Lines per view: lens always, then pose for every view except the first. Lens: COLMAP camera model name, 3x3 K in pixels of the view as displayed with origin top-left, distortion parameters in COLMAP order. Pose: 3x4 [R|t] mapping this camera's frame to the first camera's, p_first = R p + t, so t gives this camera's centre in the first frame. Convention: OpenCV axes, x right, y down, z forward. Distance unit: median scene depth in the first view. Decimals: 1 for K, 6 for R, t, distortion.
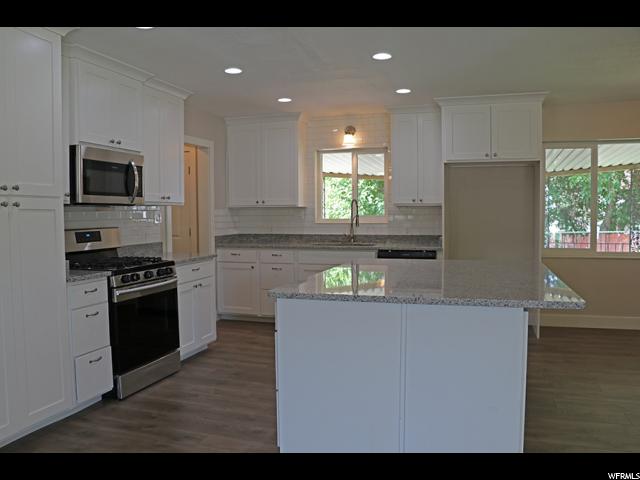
lens RADIAL K [[525.5, 0, 320.0], [0, 525.5, 240.0], [0, 0, 1]] dist [-0.169530, 0.134359]
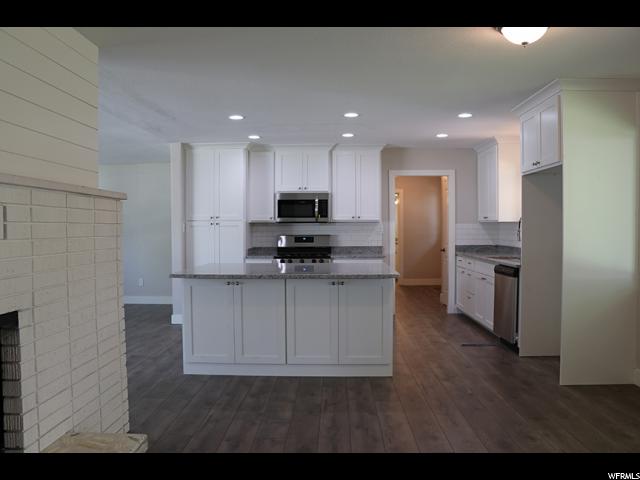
lens RADIAL K [[525.5, 0, 320.0], [0, 525.5, 240.0], [0, 0, 1]] dist [-0.169530, 0.134359]
pose [[0.280210, 0.027671, -0.959540, 1.364965], [-0.048418, 0.998720, 0.014661, -0.035142], [0.958717, 0.042351, 0.281191, 0.520532]]
